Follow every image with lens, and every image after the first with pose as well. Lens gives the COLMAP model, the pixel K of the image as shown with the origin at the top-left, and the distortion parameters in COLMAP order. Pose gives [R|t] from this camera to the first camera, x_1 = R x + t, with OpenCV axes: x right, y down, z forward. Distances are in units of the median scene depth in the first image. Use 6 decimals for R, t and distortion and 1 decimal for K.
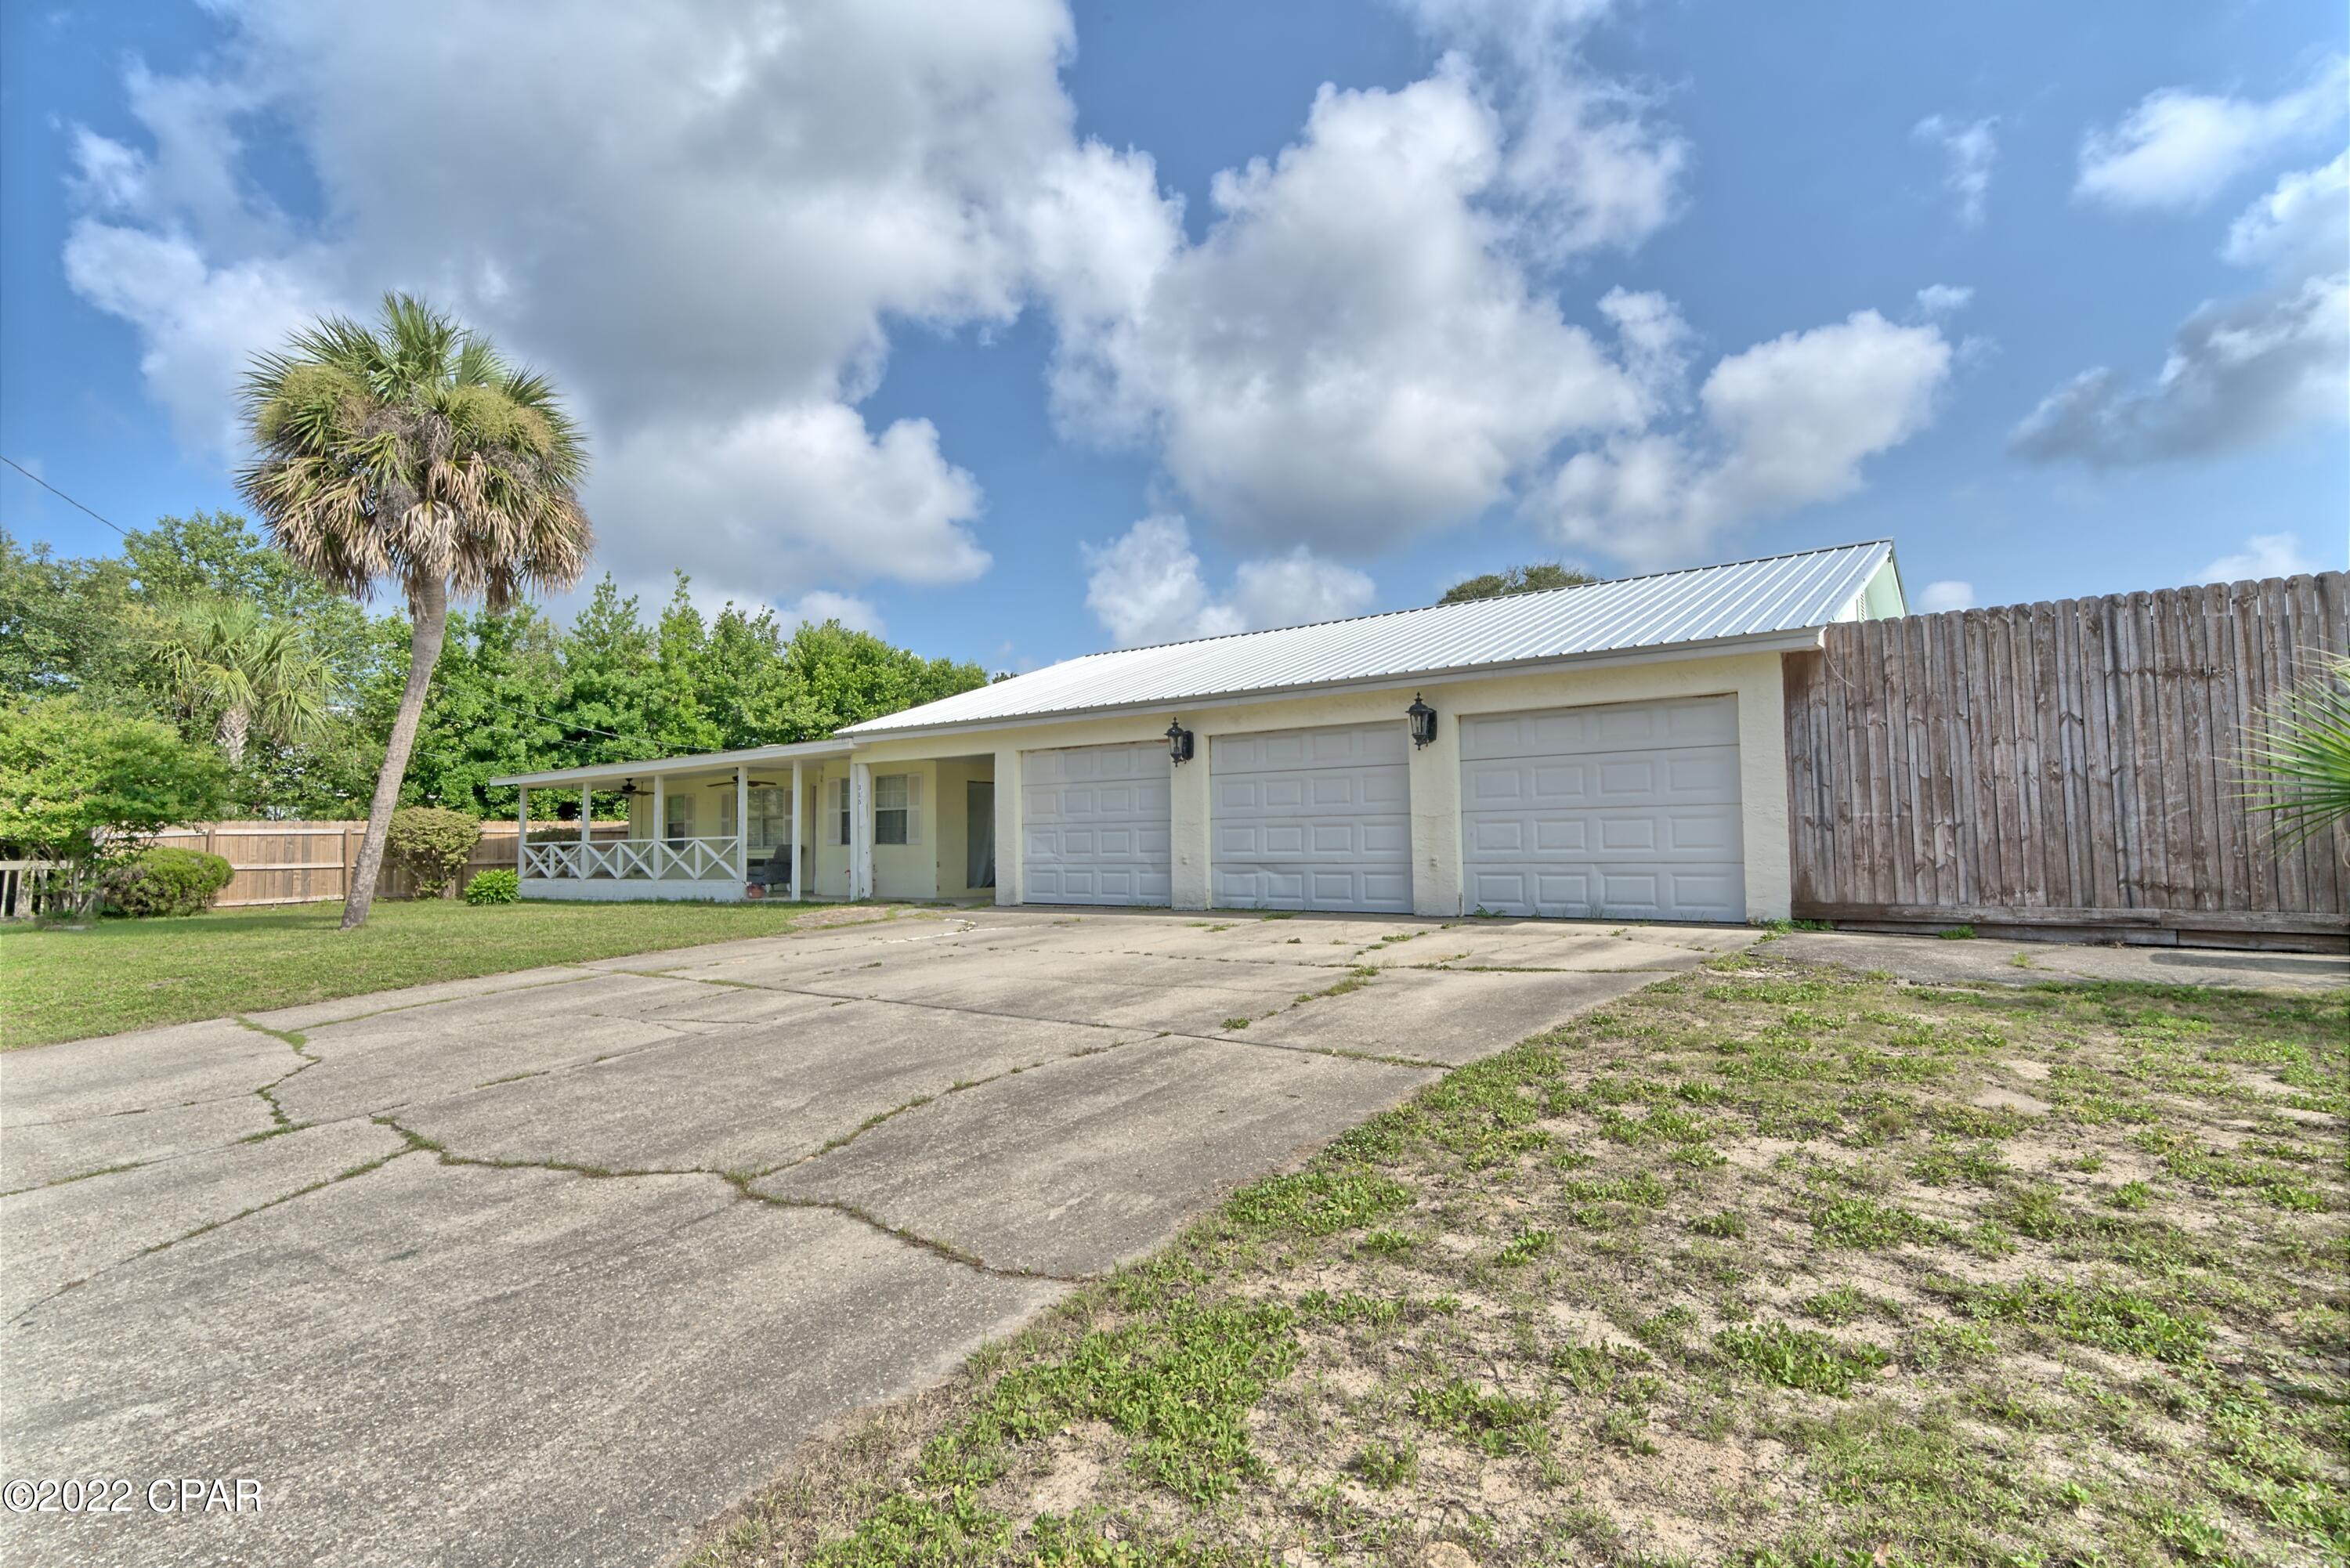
lens RADIAL K [[1169.4, 0, 1175.0], [0, 1169.4, 784.0], [0, 0, 1]] dist [0.001423, 0.000203]
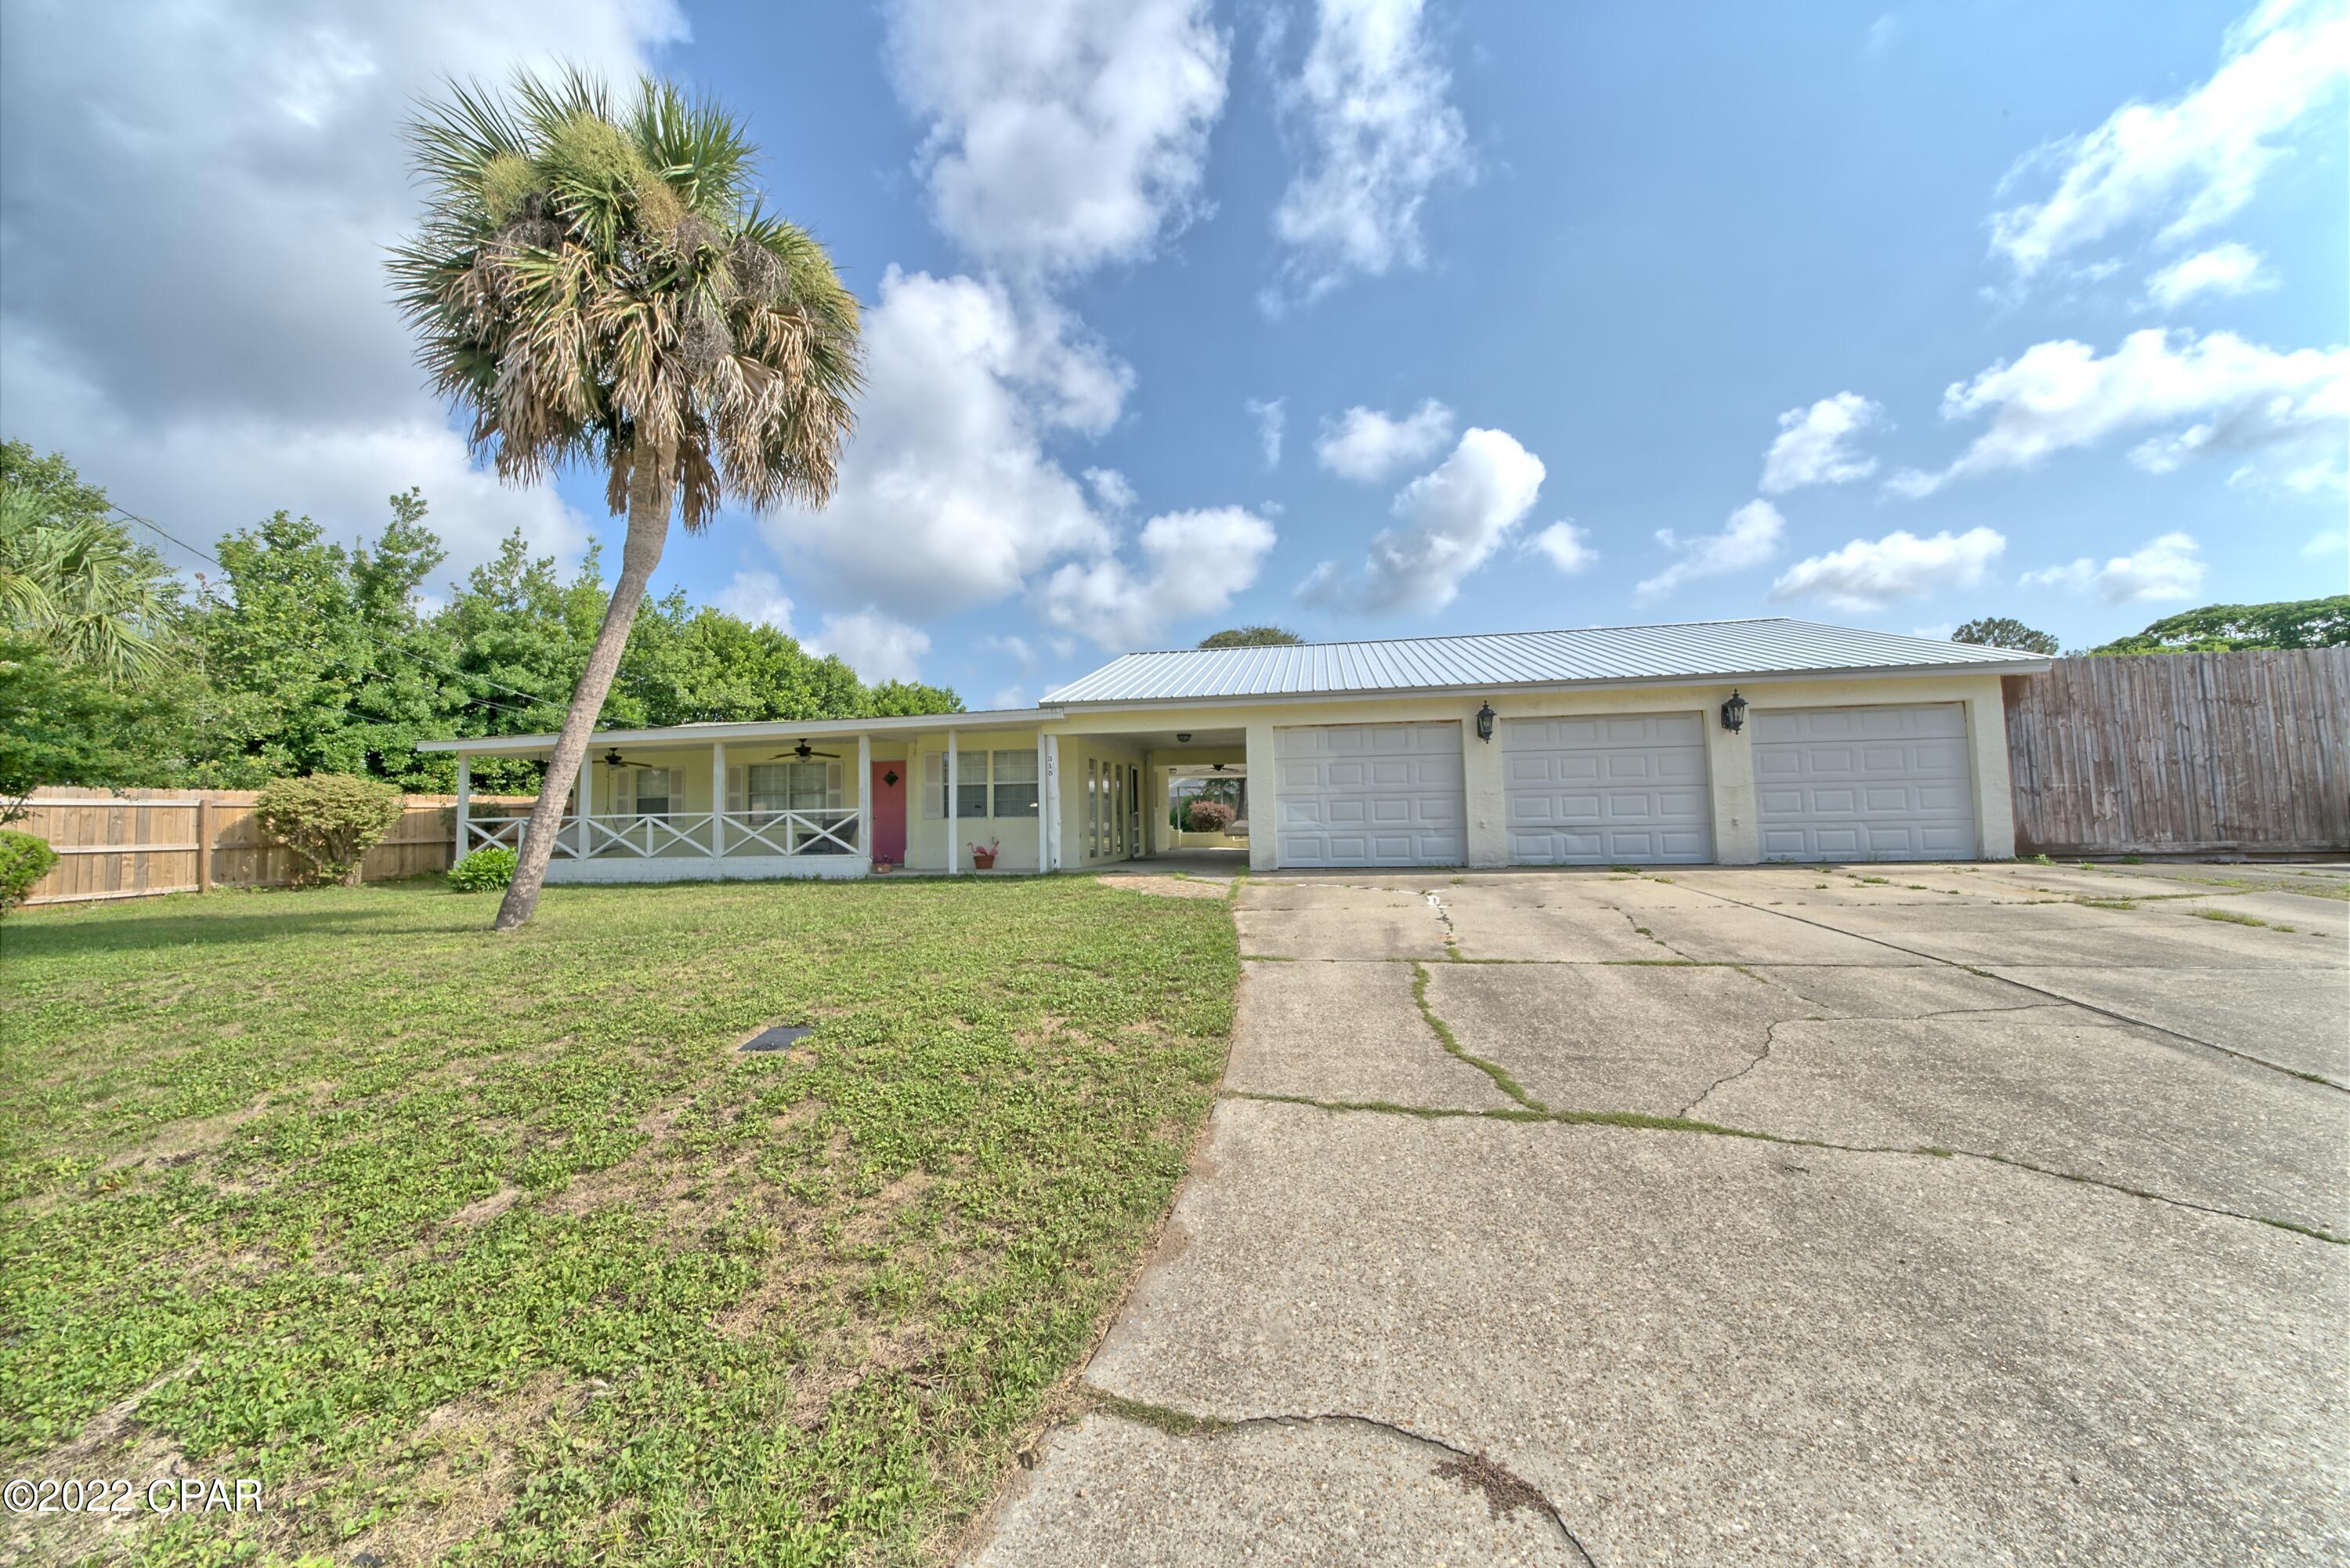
lens RADIAL K [[820.2, 0, 1177.6], [0, 820.2, 773.1], [0, 0, 1]] dist [-0.039557, 0.006404]
pose [[0.891967, 0.023409, 0.451494, -0.594864], [-0.016727, 0.999684, -0.018786, 0.032471], [-0.451791, 0.009204, 0.892077, 0.402873]]
